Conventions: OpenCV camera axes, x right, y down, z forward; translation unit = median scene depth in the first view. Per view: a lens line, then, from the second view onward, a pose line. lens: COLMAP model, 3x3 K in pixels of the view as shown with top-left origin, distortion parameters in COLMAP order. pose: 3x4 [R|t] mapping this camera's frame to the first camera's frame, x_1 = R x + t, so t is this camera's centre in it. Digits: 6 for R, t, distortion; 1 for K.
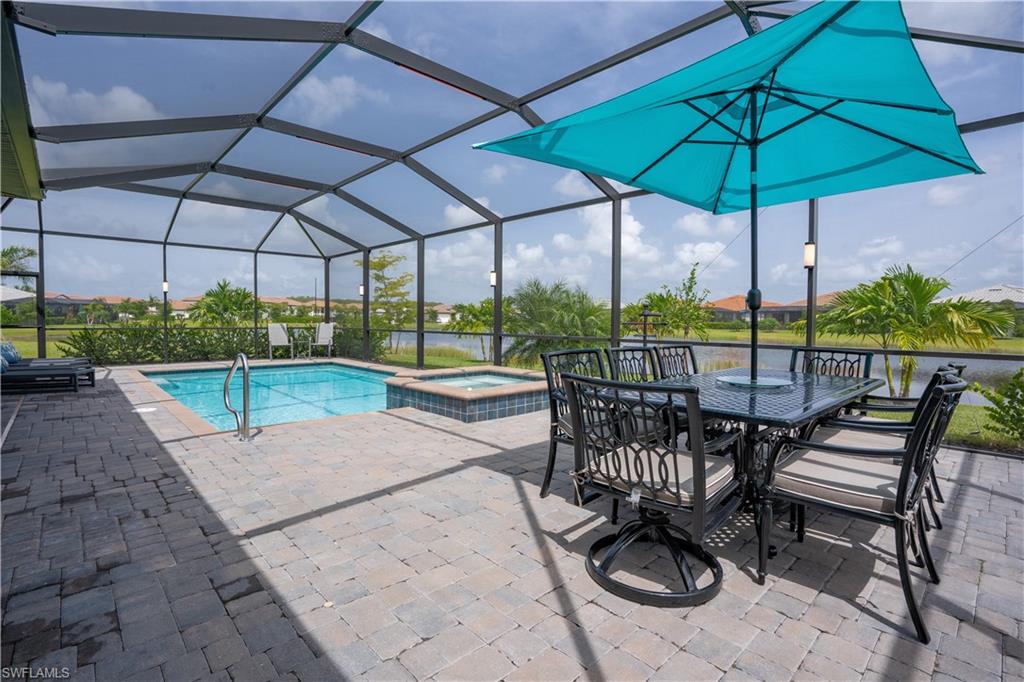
lens RADIAL K [[486.5, 0, 509.3], [0, 486.5, 336.8], [0, 0, 1]] dist [-0.058007, 0.023610]
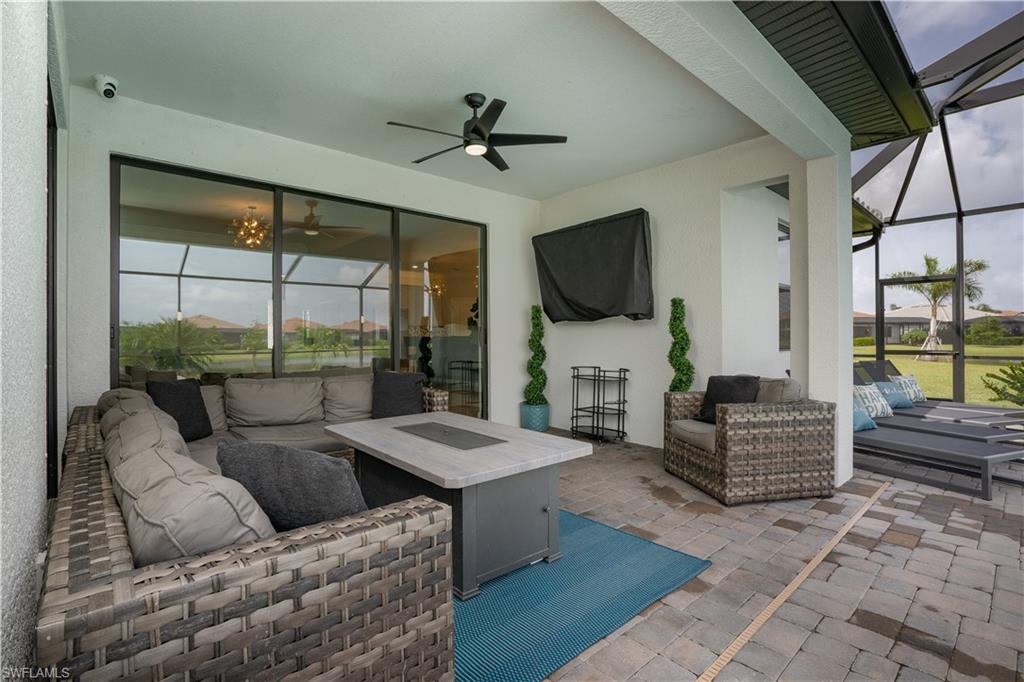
lens RADIAL K [[480.3, 0, 513.2], [0, 480.3, 337.2], [0, 0, 1]] dist [-0.054840, 0.022216]
pose [[-0.019881, -0.012952, -0.999718, -0.287190], [-0.027831, 0.999536, -0.012396, -0.017418], [0.999415, 0.027577, -0.020232, 0.341534]]
